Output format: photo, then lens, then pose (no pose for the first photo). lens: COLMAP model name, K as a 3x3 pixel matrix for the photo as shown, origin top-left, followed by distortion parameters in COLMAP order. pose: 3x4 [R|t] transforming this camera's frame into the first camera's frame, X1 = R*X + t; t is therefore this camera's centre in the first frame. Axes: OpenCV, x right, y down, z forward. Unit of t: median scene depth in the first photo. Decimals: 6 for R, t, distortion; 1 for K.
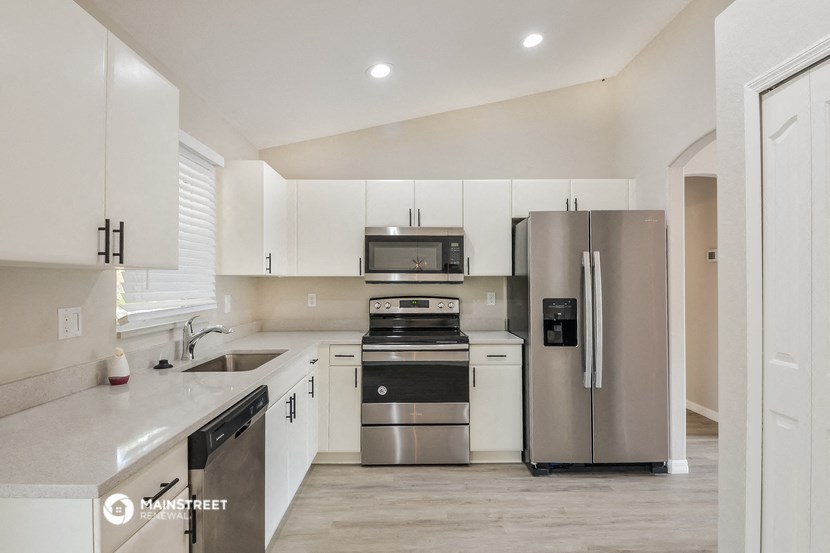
lens RADIAL K [[448.7, 0, 413.0], [0, 448.7, 277.8], [0, 0, 1]] dist [0.028394, -0.002689]
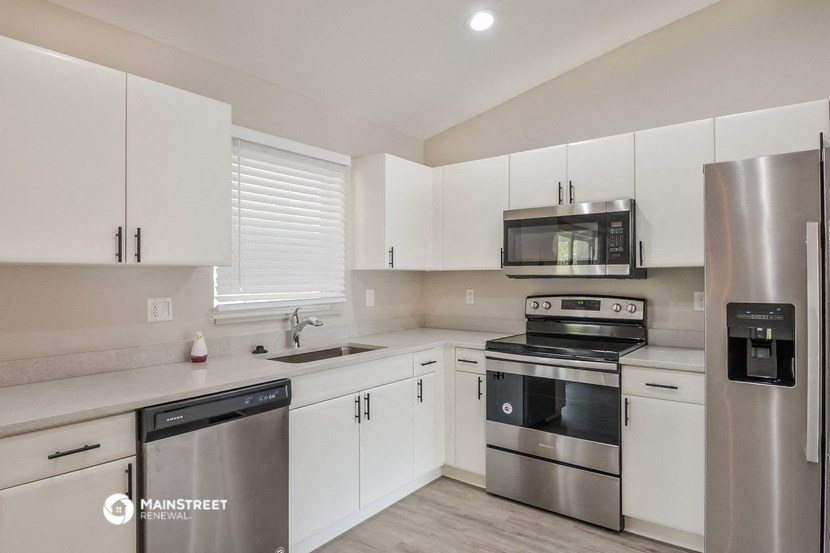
lens RADIAL K [[486.5, 0, 411.3], [0, 486.5, 275.0], [0, 0, 1]] dist [0.029796, -0.001396]
pose [[0.786101, -0.003210, -0.618090, 0.345053], [0.008102, 0.999954, 0.005112, 0.000769], [0.618045, -0.009026, 0.786091, 0.190956]]
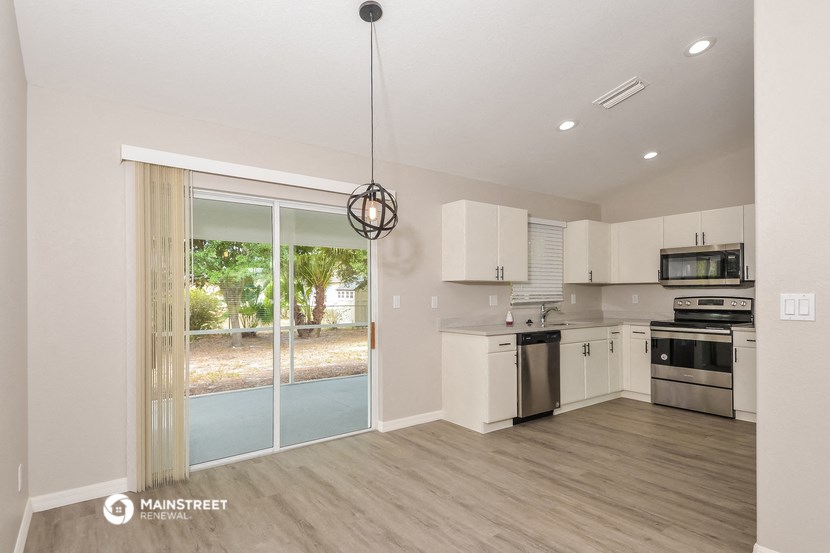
lens RADIAL K [[448.7, 0, 414.3], [0, 448.7, 289.4], [0, 0, 1]] dist [0.028394, -0.002689]
pose [[0.595014, -0.007319, -0.803682, 0.660858], [0.011275, 0.999936, -0.000759, 0.013159], [0.803636, -0.008610, 0.595059, -0.590130]]
